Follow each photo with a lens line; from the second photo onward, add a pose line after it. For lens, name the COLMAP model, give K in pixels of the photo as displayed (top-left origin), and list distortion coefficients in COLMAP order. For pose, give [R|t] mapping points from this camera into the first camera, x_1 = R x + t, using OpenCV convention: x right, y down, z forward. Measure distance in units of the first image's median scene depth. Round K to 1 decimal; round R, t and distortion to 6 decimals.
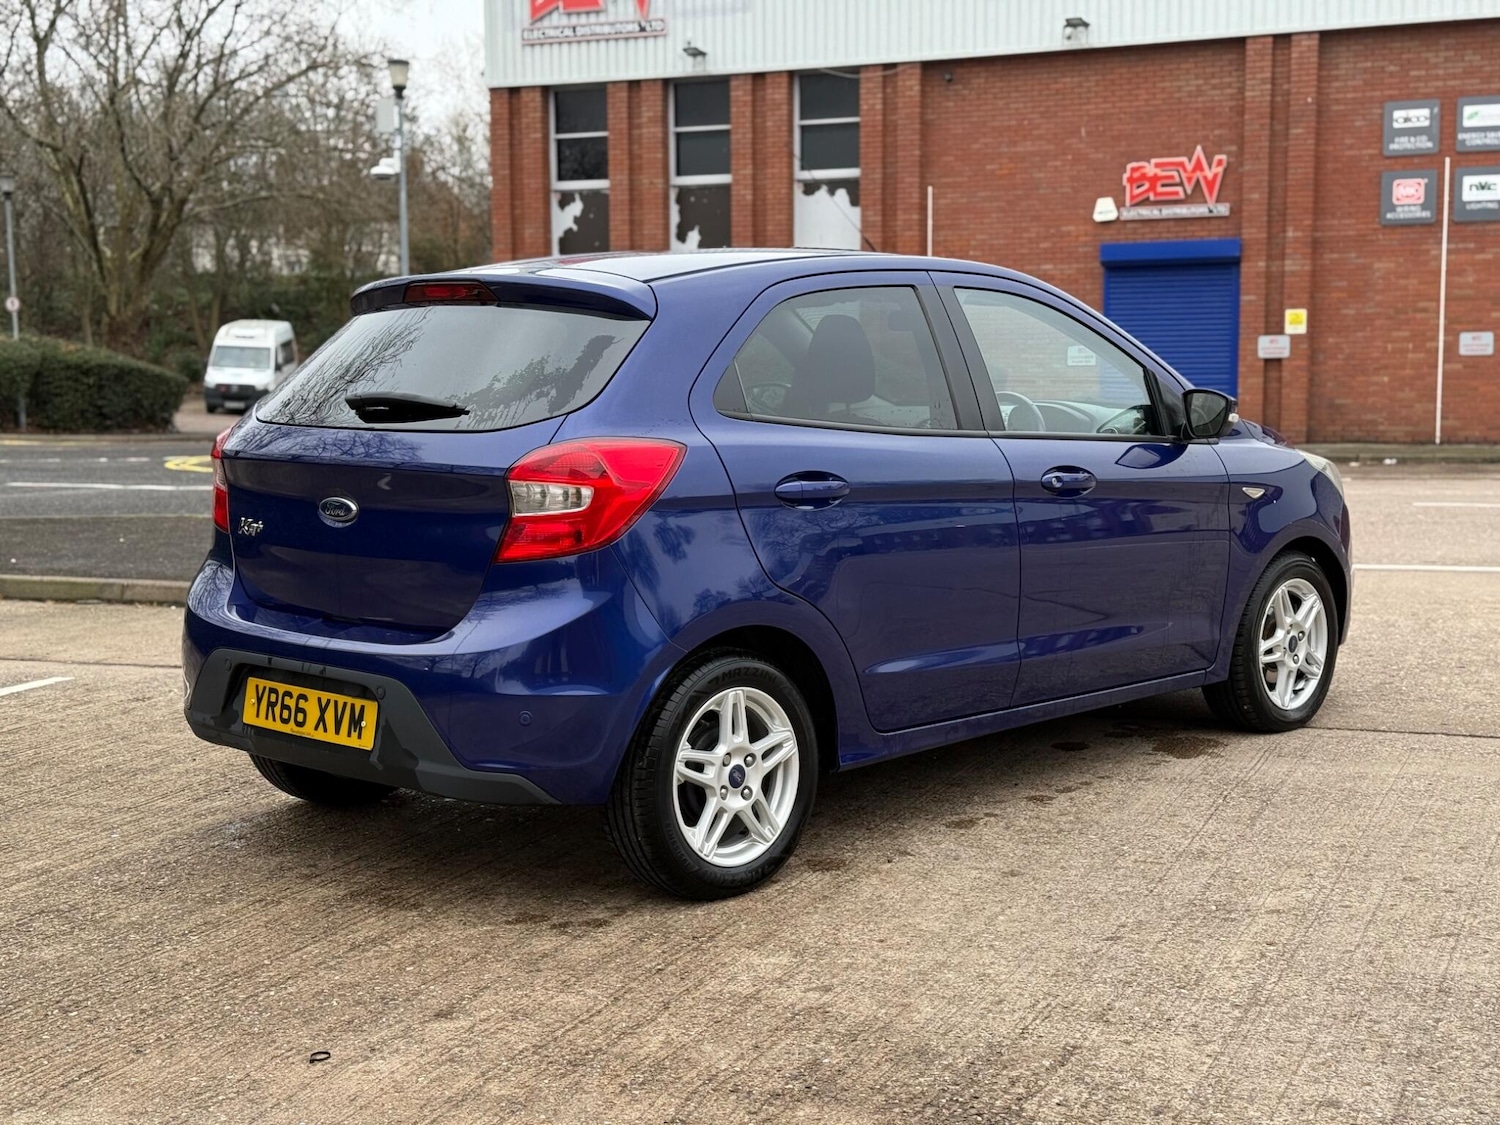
lens RADIAL K [[2047.6, 0, 750.0], [0, 2047.6, 562.5], [0, 0, 1]] dist [0.180321, -0.329262]
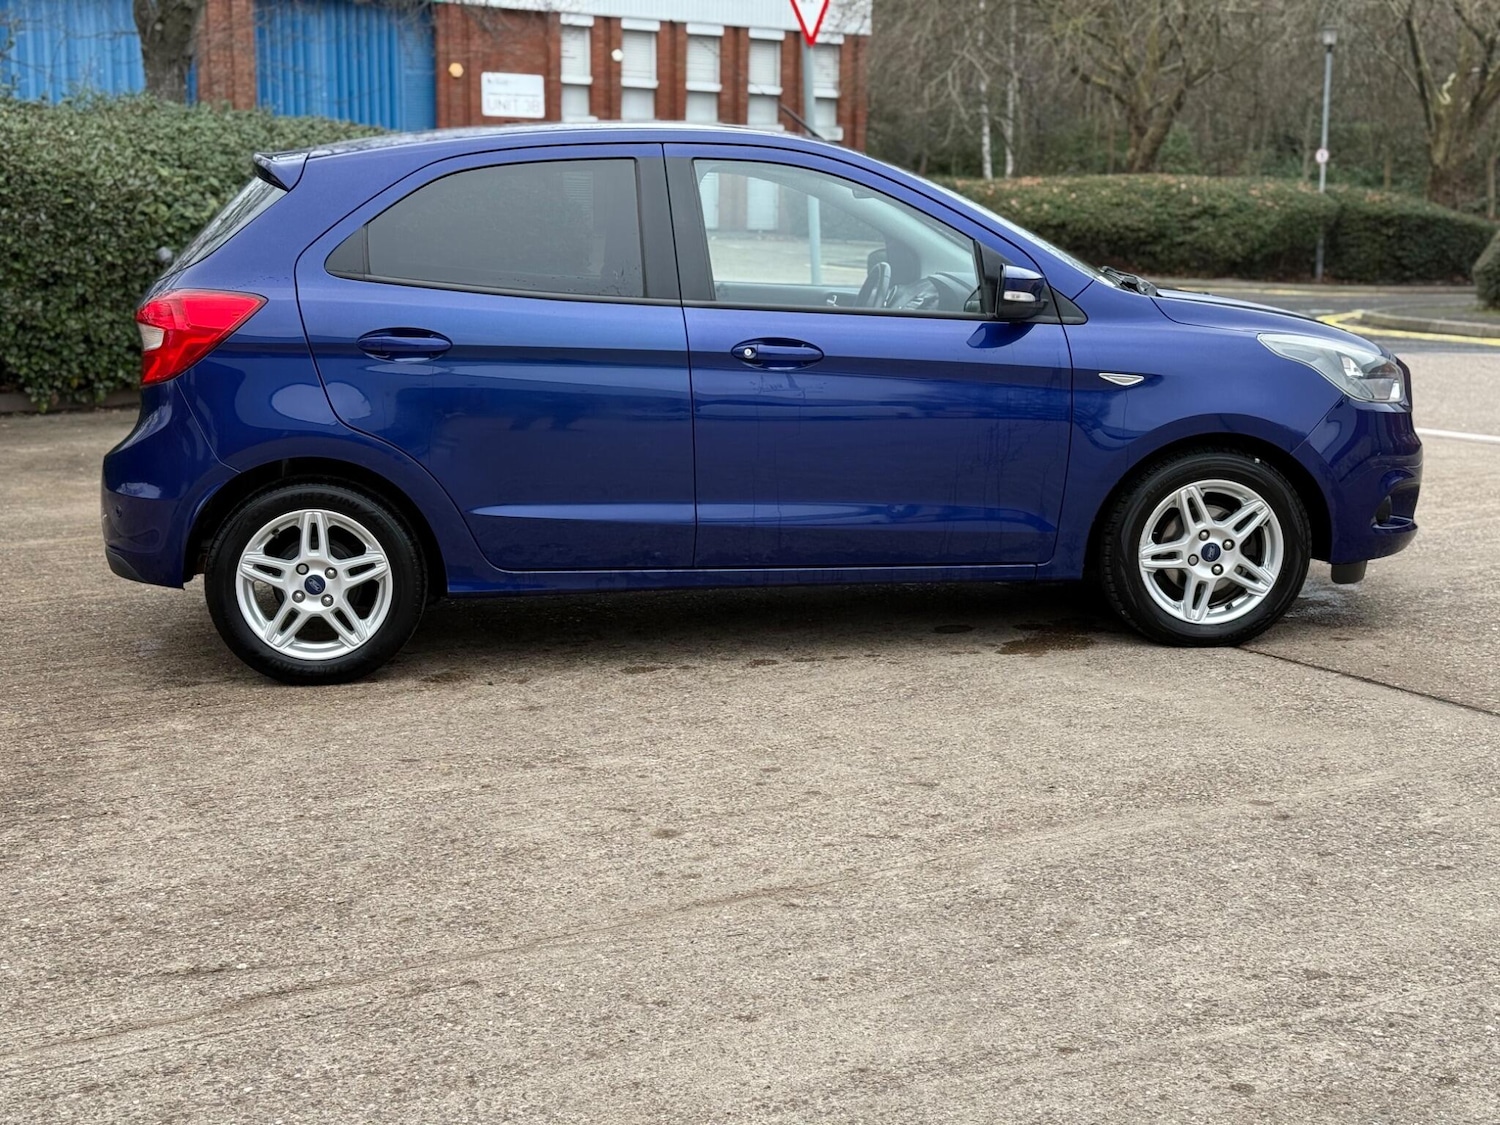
lens RADIAL K [[2047.6, 0, 750.0], [0, 2047.6, 562.5], [0, 0, 1]] dist [0.180321, -0.329262]
pose [[0.765894, 0.114945, -0.632609, 0.709056], [-0.069422, 0.992922, 0.096365, -0.030288], [0.639208, -0.029888, 0.768453, 0.191200]]
